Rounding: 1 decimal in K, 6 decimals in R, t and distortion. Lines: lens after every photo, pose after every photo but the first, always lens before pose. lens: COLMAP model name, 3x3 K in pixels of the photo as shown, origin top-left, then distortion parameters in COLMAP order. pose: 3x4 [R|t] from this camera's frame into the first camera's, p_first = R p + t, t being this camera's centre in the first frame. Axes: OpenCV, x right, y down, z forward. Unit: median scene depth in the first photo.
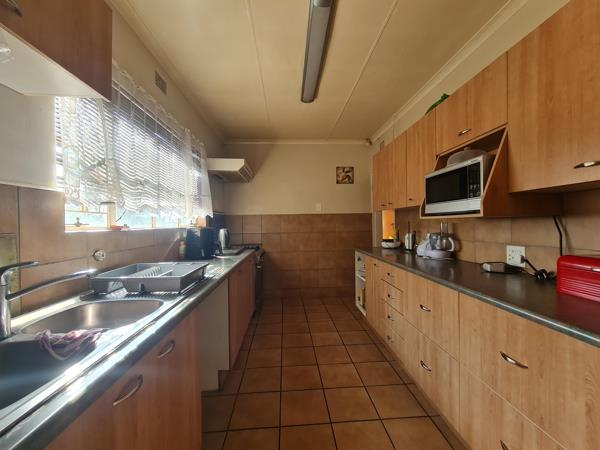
lens RADIAL K [[244.7, 0, 300.0], [0, 244.7, 225.0], [0, 0, 1]] dist [-0.000609, -0.000199]
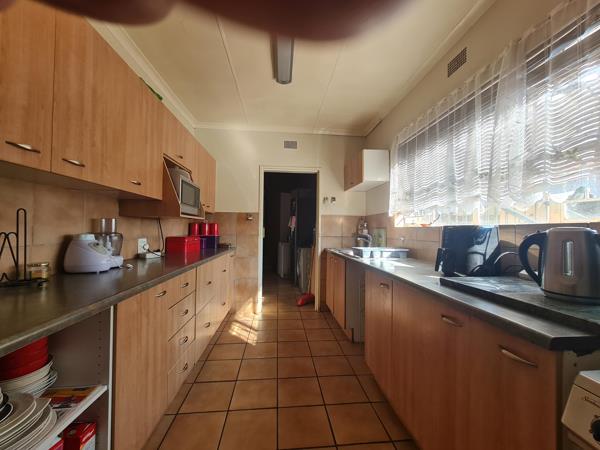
lens RADIAL K [[244.7, 0, 300.0], [0, 244.7, 225.0], [0, 0, 1]] dist [-0.000609, -0.000199]
pose [[-0.999454, -0.003656, -0.032840, 0.038001], [-0.003296, 0.999934, -0.010995, 0.023003], [0.032878, -0.010881, -0.999400, 2.280453]]
